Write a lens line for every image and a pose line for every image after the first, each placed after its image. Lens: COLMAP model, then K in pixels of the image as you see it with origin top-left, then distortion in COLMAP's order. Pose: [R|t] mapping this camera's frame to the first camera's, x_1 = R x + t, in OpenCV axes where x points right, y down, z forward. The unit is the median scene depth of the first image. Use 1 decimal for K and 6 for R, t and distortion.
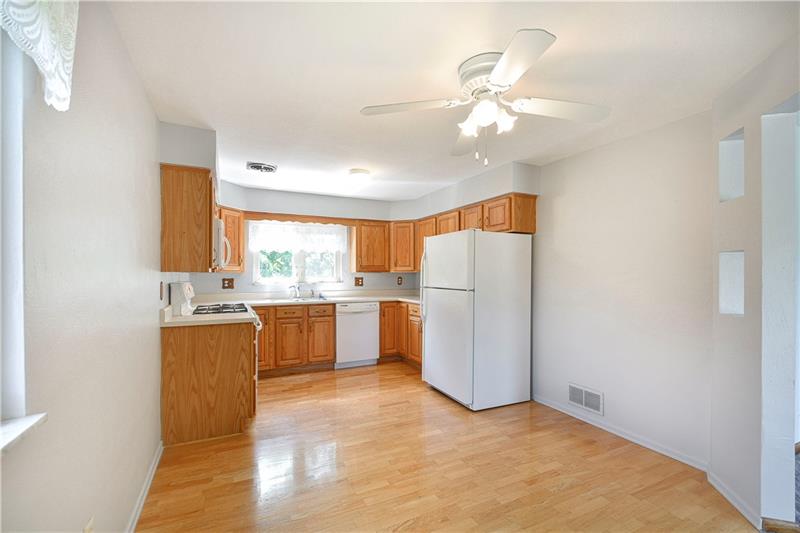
lens RADIAL K [[357.8, 0, 403.2], [0, 357.8, 270.3], [0, 0, 1]] dist [0.003164, 0.000004]
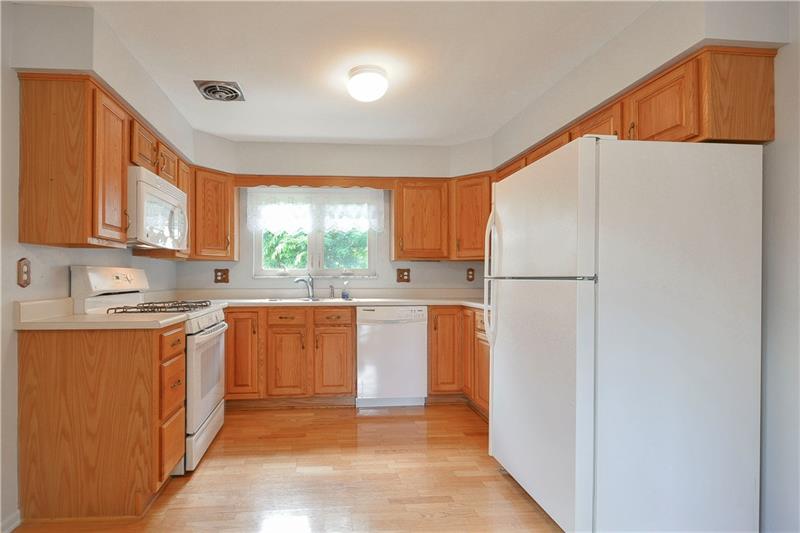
lens RADIAL K [[340.1, 0, 398.8], [0, 340.1, 284.2], [0, 0, 1]] dist [-0.000688, -0.000448]
pose [[0.927790, -0.003340, -0.373087, 0.117121], [0.003398, 0.999994, -0.000503, 0.055773], [0.373086, -0.000801, 0.927796, 0.480079]]
